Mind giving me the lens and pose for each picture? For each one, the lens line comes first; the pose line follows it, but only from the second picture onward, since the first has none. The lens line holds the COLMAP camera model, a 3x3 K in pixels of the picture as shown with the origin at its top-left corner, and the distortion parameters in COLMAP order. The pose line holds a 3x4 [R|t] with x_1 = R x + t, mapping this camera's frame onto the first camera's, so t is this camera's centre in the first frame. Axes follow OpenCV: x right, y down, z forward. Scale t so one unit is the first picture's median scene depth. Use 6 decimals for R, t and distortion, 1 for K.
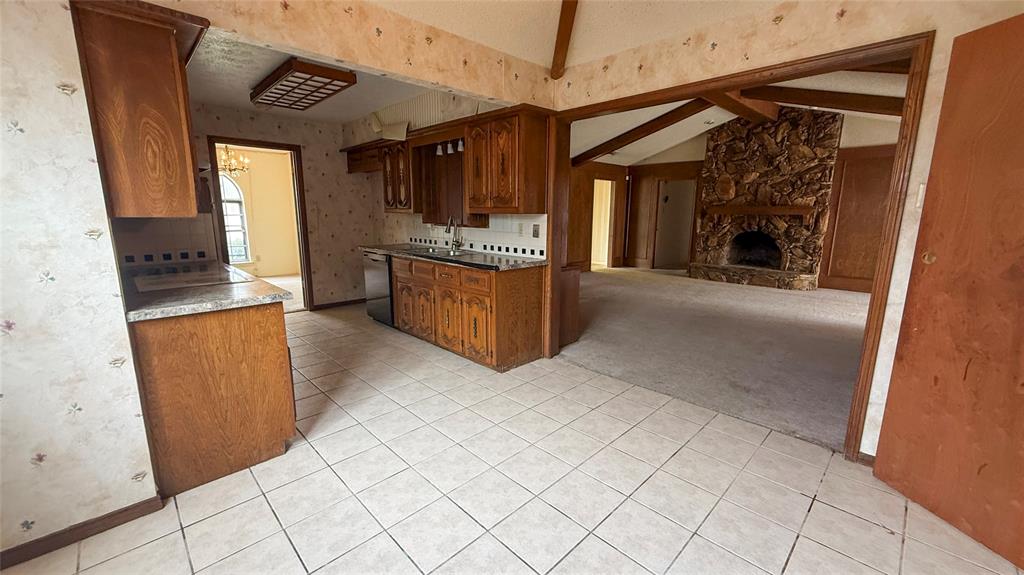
lens RADIAL K [[411.8, 0, 506.3], [0, 411.8, 290.2], [0, 0, 1]] dist [0.000664, -0.000211]
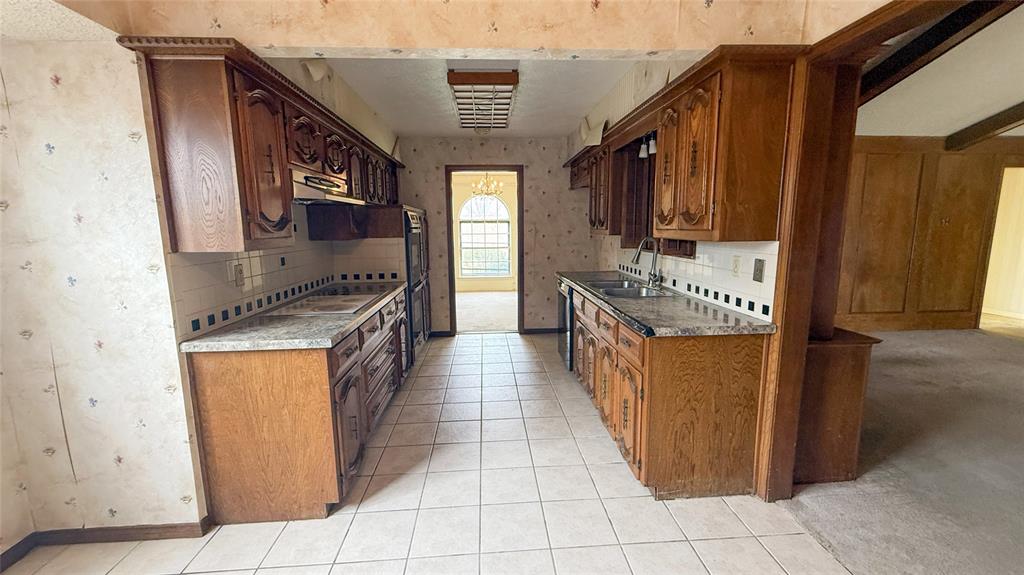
lens RADIAL K [[411.8, 0, 509.7], [0, 411.8, 289.7], [0, 0, 1]] dist [0.000664, -0.000211]
pose [[0.760926, 0.085673, -0.643158, 0.186029], [-0.106564, 0.994285, 0.006368, -0.088001], [0.640028, 0.063692, 0.765707, 0.364176]]
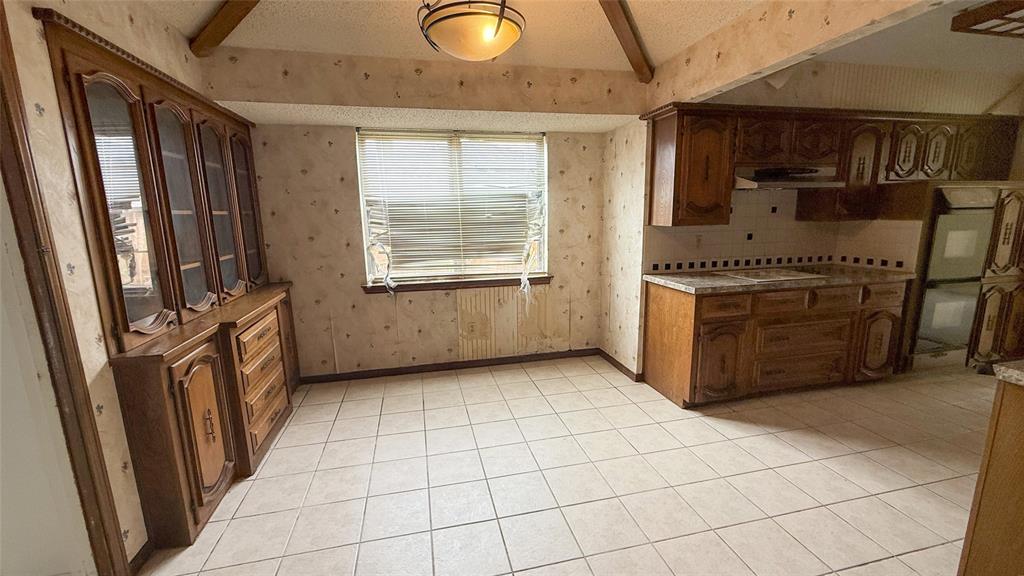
lens RADIAL K [[411.8, 0, 509.6], [0, 411.8, 288.7], [0, 0, 1]] dist [0.000664, -0.000211]
pose [[-0.514018, 0.161178, -0.842501, 0.514893], [-0.146812, 0.951164, 0.271537, -0.156626], [0.845122, 0.263265, -0.465253, 0.694013]]
